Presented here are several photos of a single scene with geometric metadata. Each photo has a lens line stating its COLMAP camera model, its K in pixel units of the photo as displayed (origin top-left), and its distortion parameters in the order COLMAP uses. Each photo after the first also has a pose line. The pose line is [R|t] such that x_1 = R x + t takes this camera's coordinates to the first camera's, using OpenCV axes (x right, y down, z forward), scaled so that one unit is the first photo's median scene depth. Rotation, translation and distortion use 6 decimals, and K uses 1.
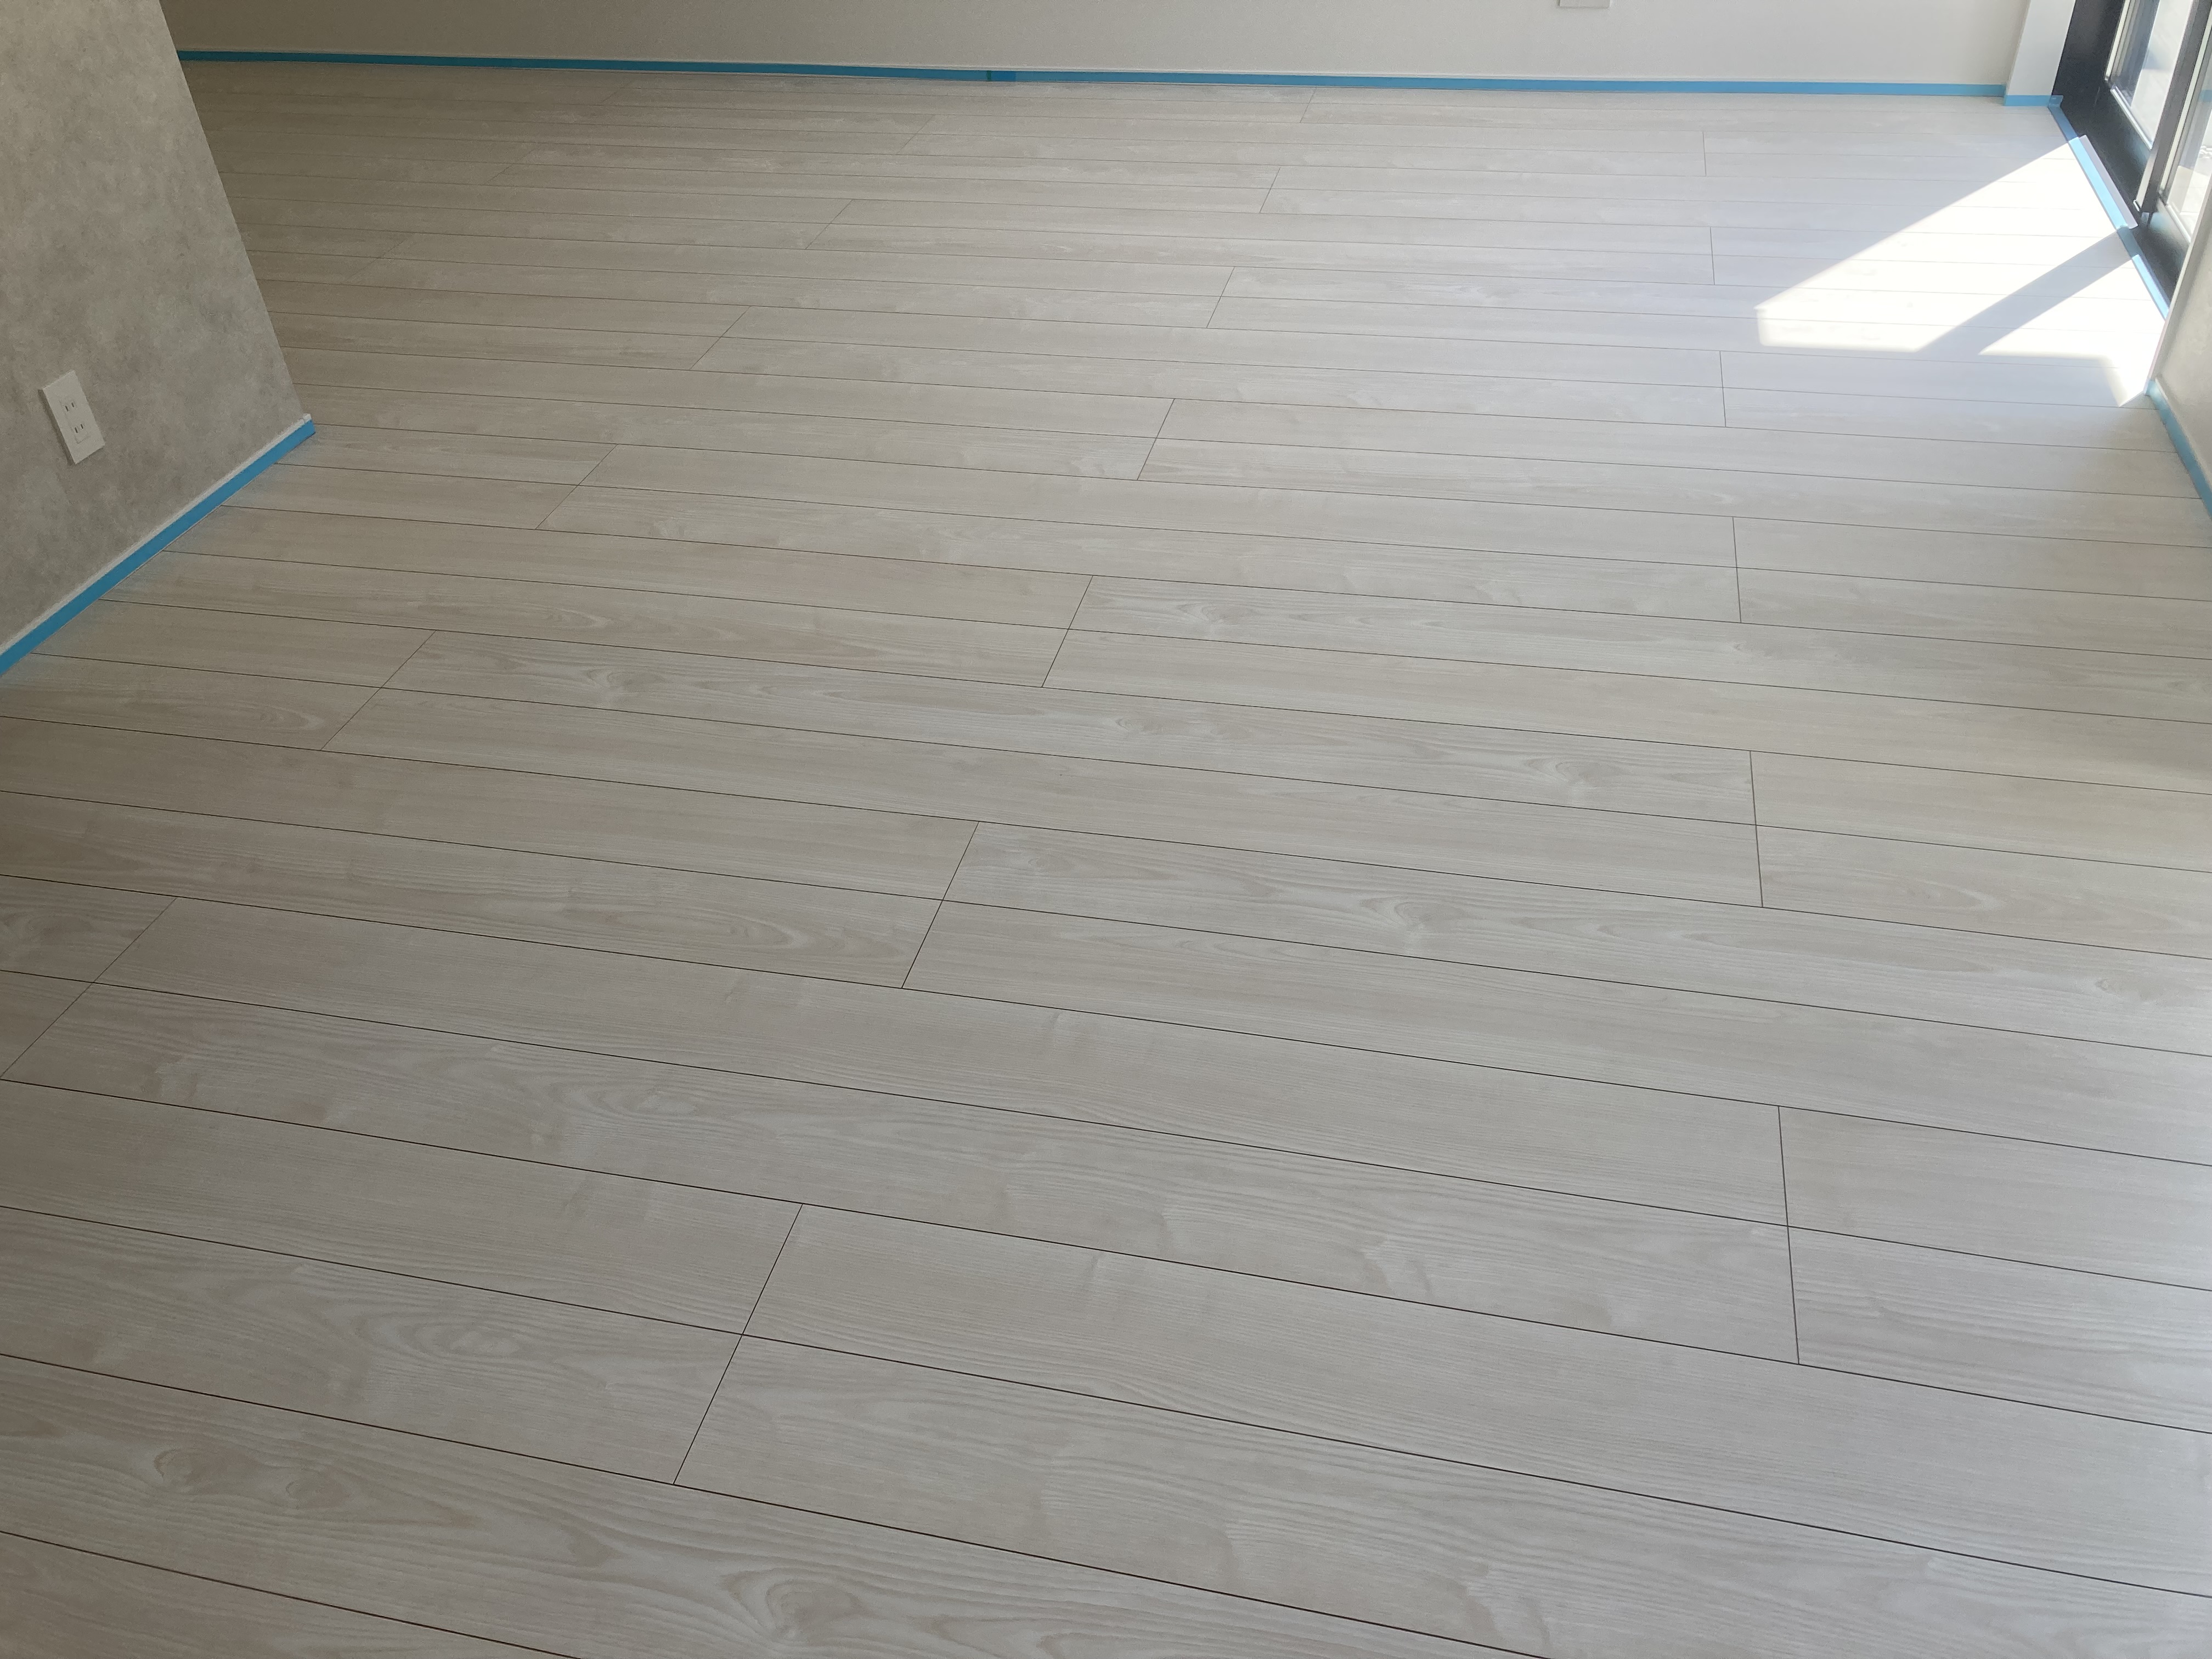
lens RADIAL K [[1779.6, 0, 1106.0], [0, 1779.6, 829.5], [0, 0, 1]] dist [0.000541, 0.002260]
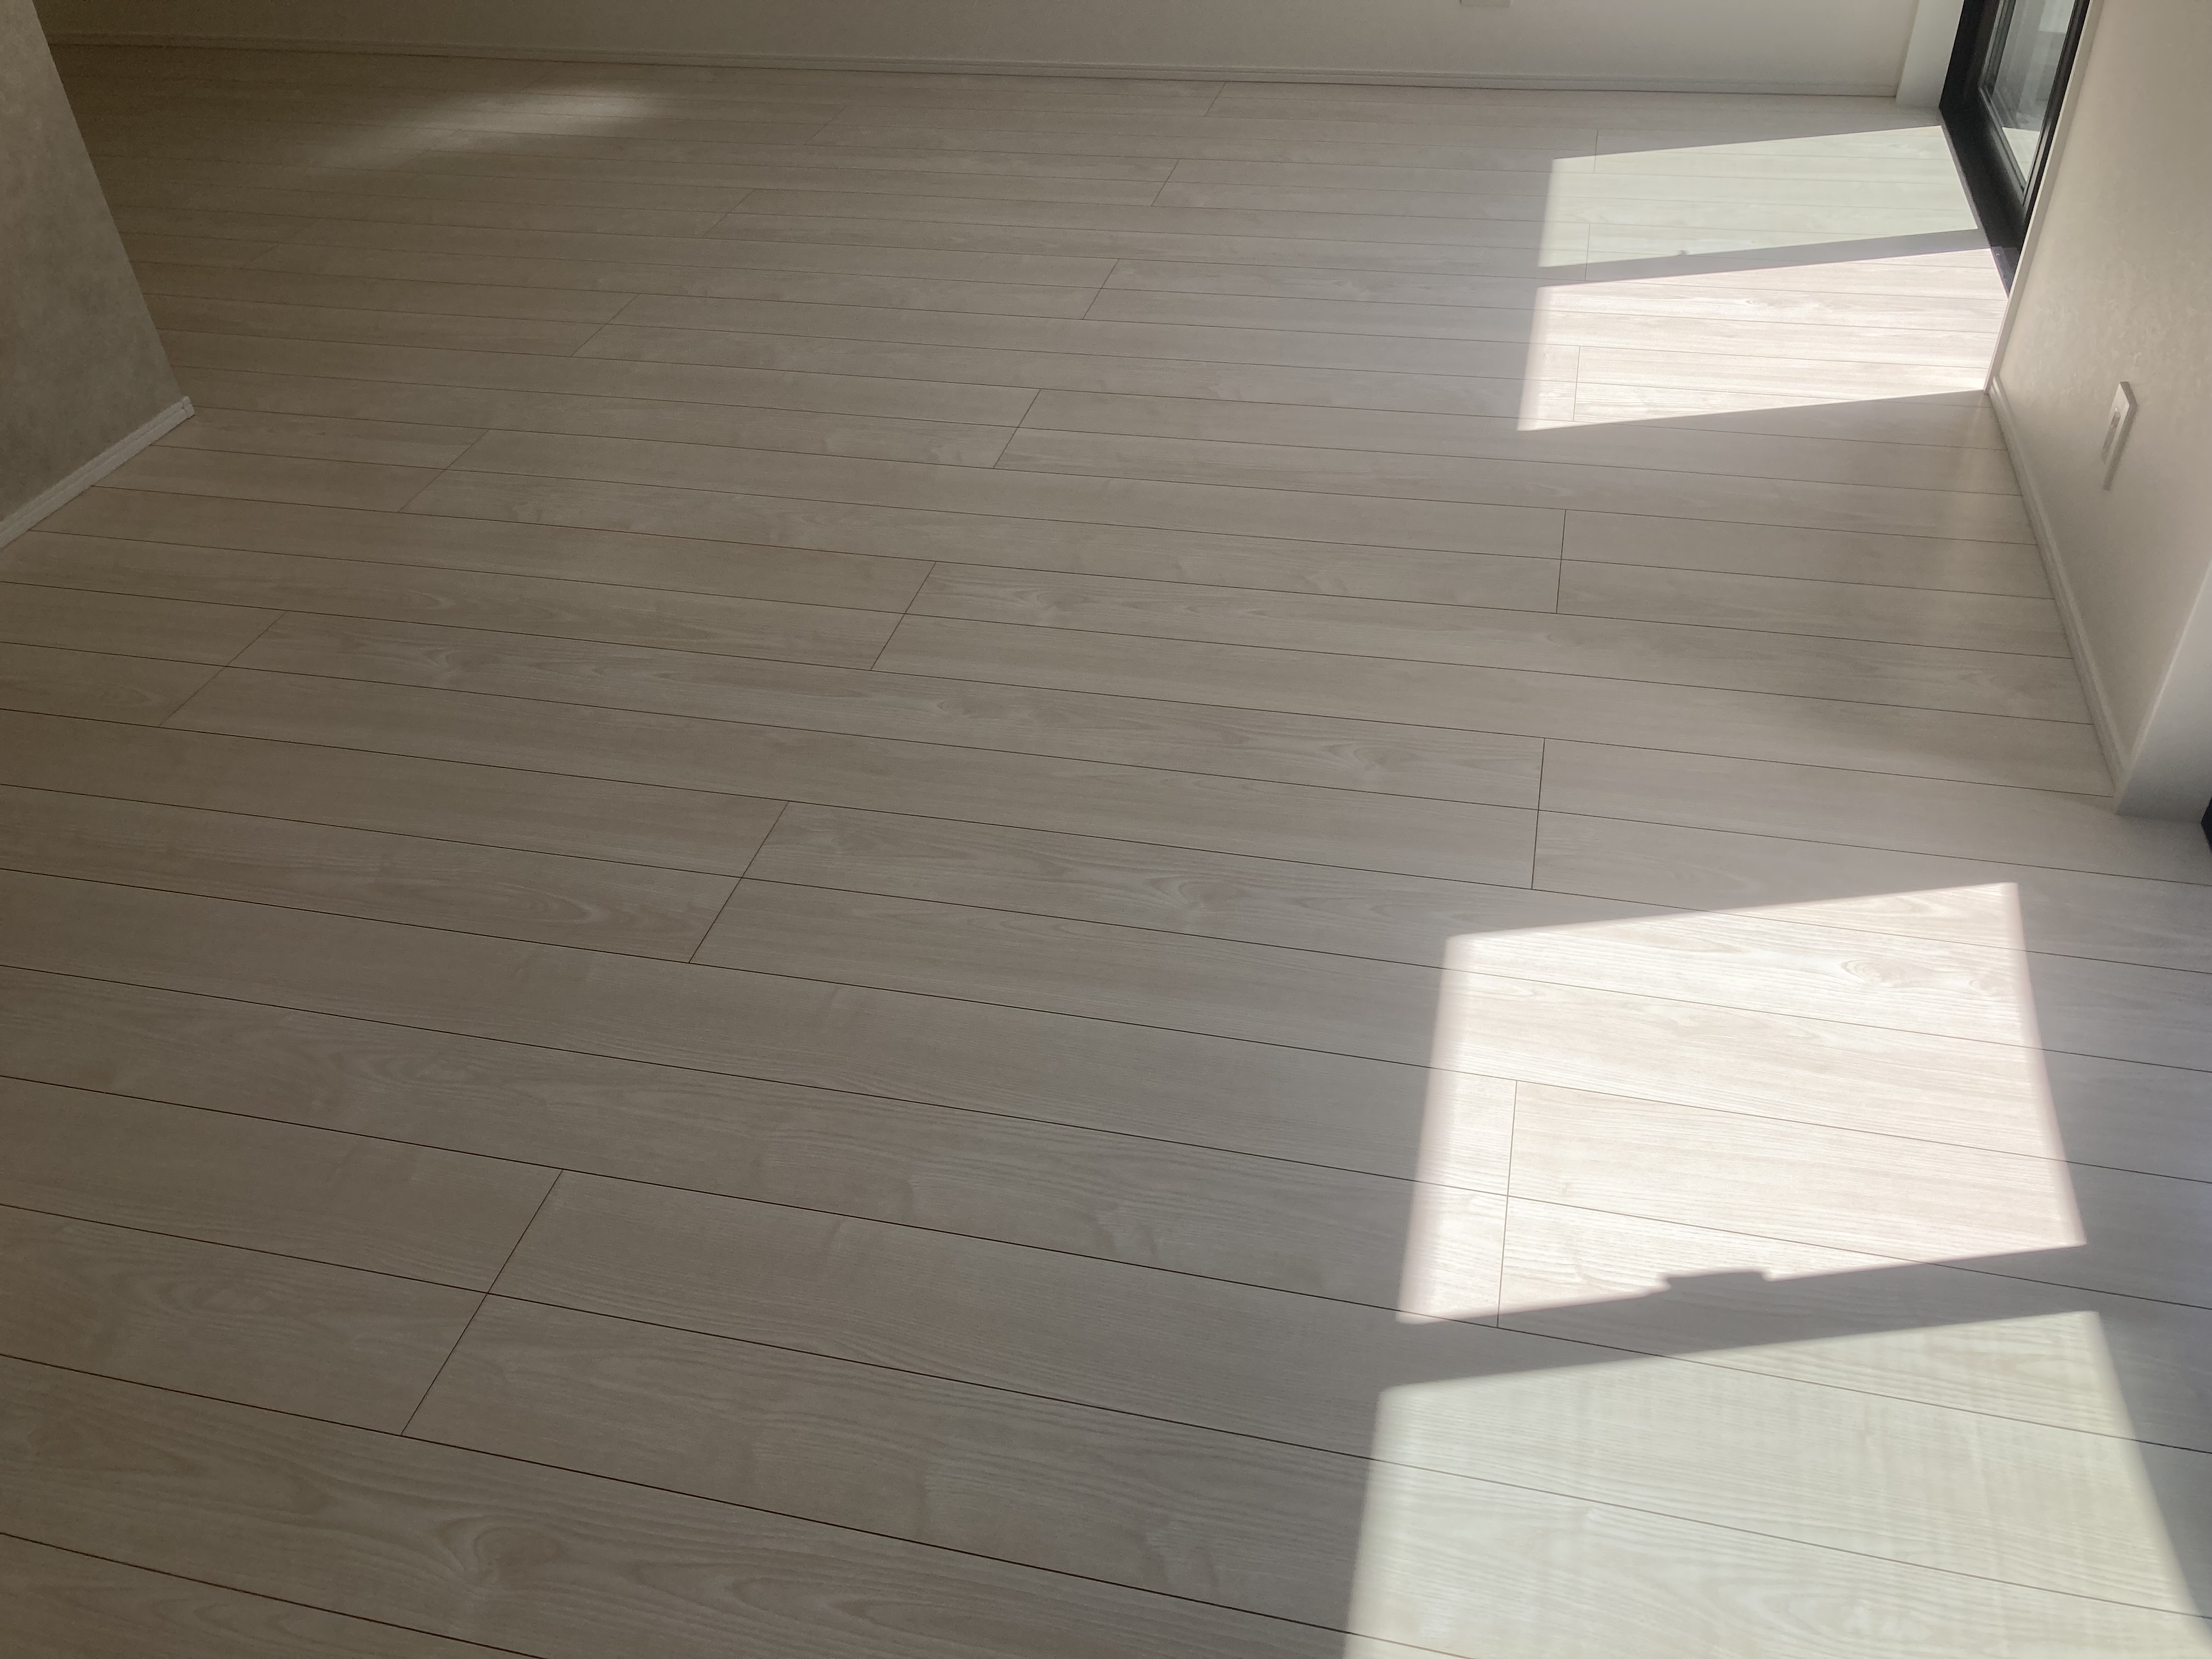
lens RADIAL K [[1779.6, 0, 1106.0], [0, 1779.6, 829.5], [0, 0, 1]] dist [0.000541, 0.002260]
pose [[0.999961, 0.007774, 0.004224, 0.109790], [-0.007794, 0.999959, 0.004531, 0.006008], [-0.004188, -0.004564, 0.999981, -0.022112]]
